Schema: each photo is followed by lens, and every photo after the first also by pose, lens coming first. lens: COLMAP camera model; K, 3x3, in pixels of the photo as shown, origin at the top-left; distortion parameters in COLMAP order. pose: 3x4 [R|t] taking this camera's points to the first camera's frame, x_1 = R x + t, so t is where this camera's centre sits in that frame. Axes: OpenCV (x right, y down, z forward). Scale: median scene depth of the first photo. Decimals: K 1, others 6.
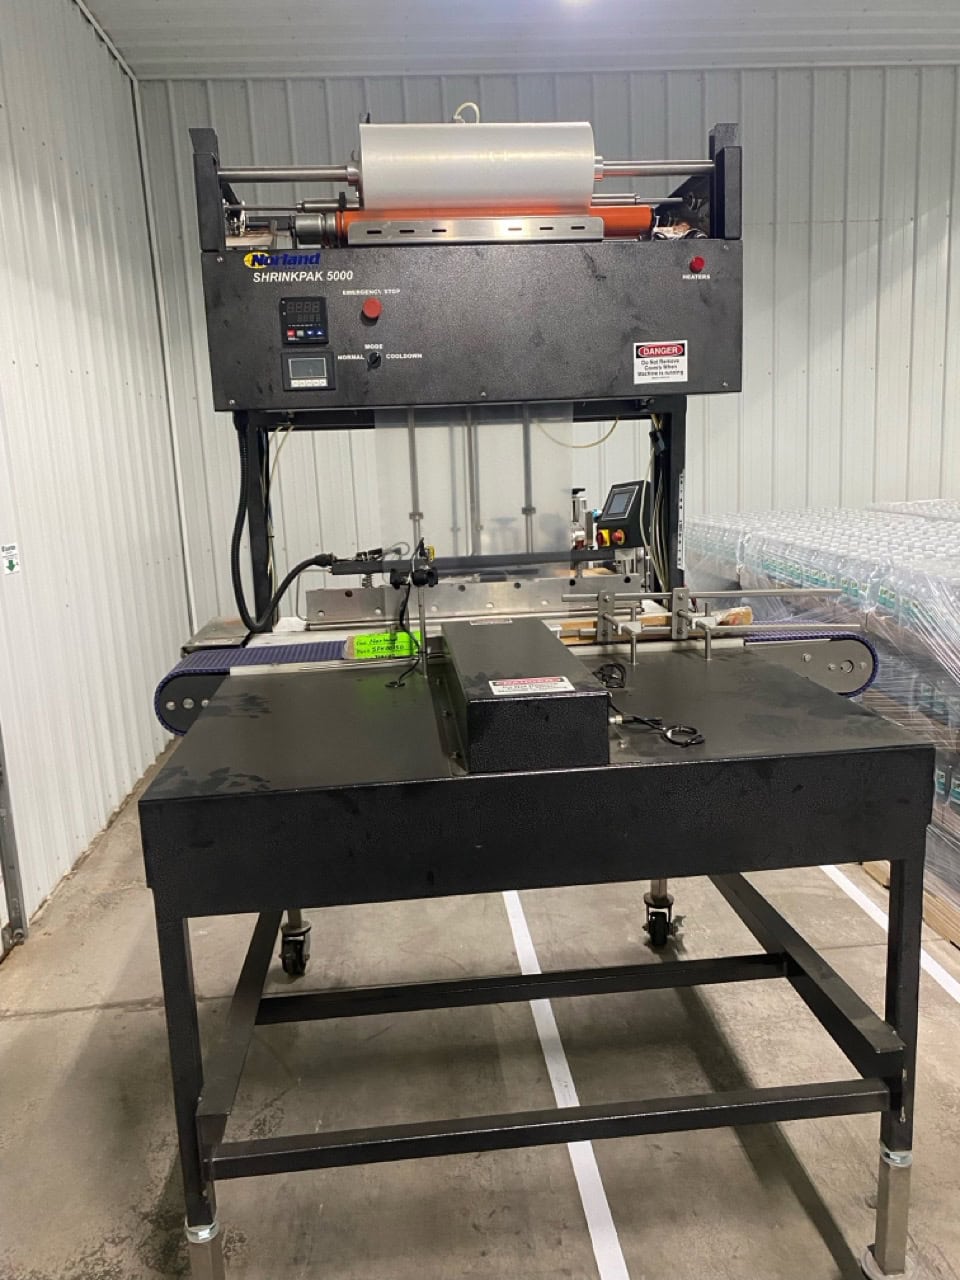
lens RADIAL K [[1012.3, 0, 511.8], [0, 1012.3, 637.9], [0, 0, 1]] dist [-0.013931, -0.004827]
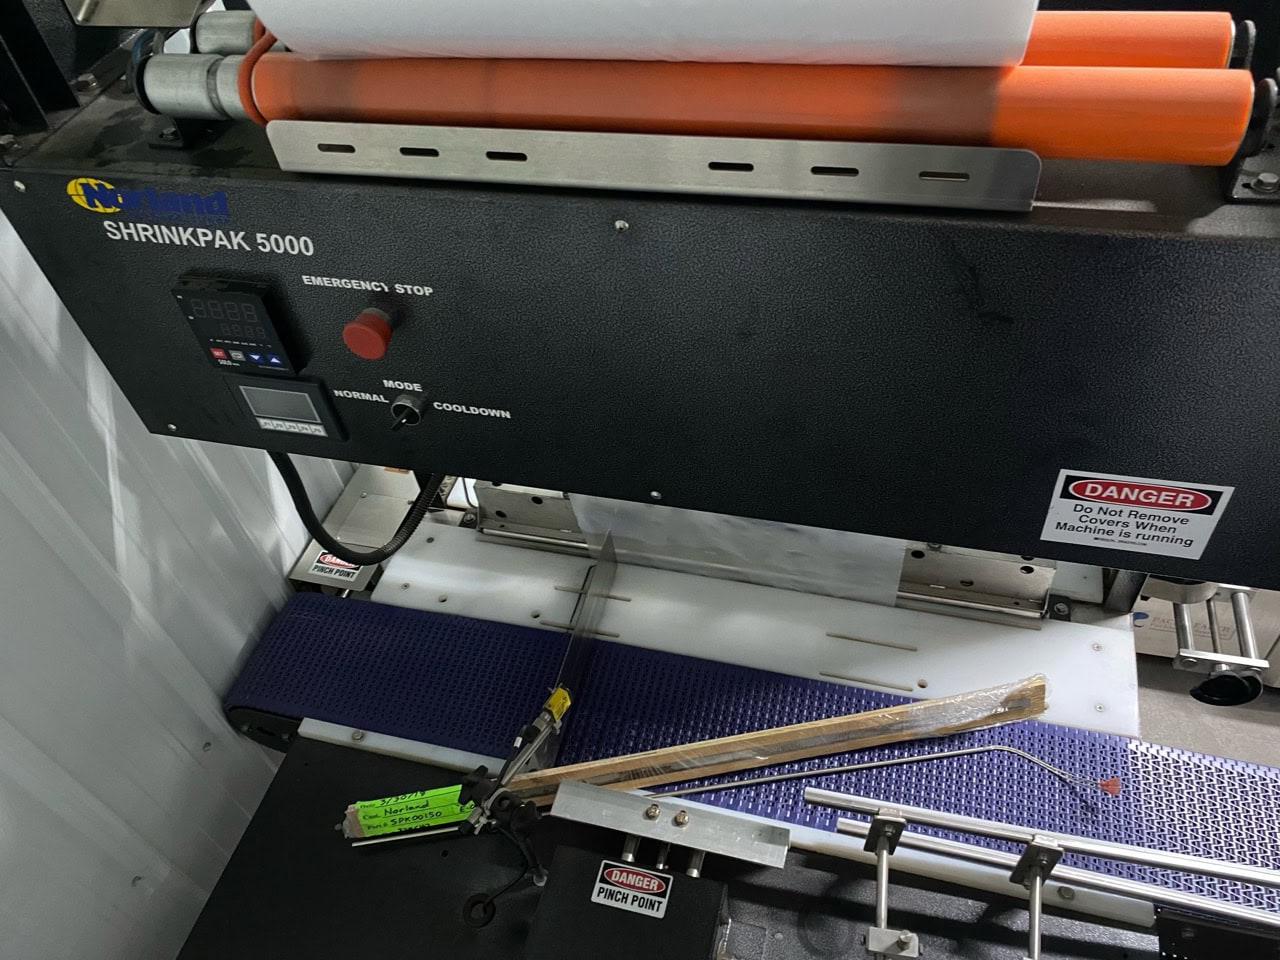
lens RADIAL K [[991.2, 0, 640.0], [0, 991.2, 480.0], [0, 0, 1]] dist [0.007126, -0.003565]
pose [[0.925771, 0.234399, -0.296658, 0.087820], [-0.001838, 0.787411, 0.616425, -0.498598], [0.378081, -0.570123, 0.729393, 0.685503]]
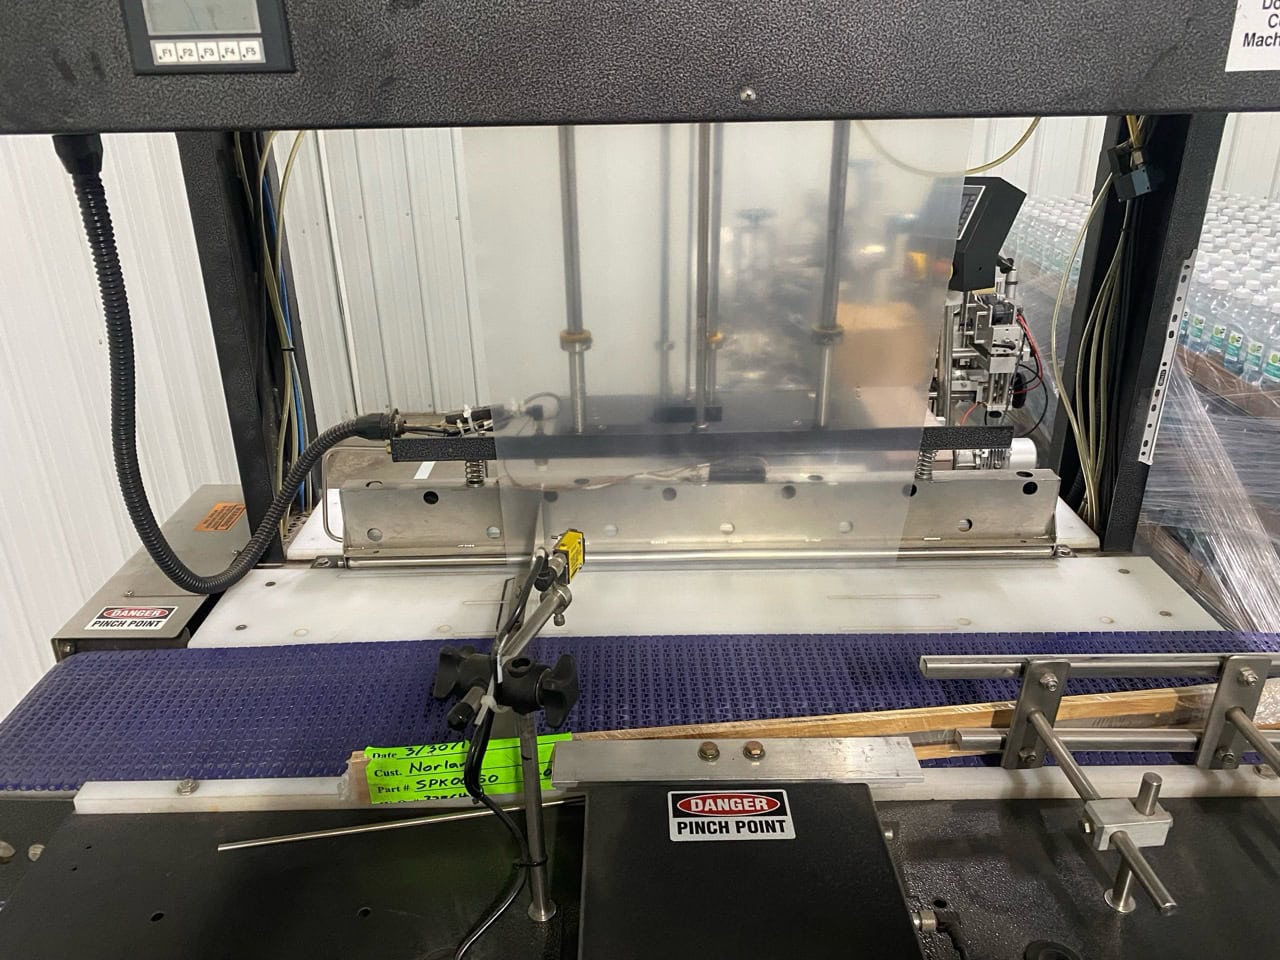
lens RADIAL K [[1012.3, 0, 640.0], [0, 1012.3, 480.0], [0, 0, 1]] dist [-0.013931, -0.004827]
pose [[0.993776, 0.064407, -0.090891, -0.024763], [-0.042852, 0.974155, 0.221779, -0.188515], [0.102827, -0.216504, 0.970852, 0.647326]]
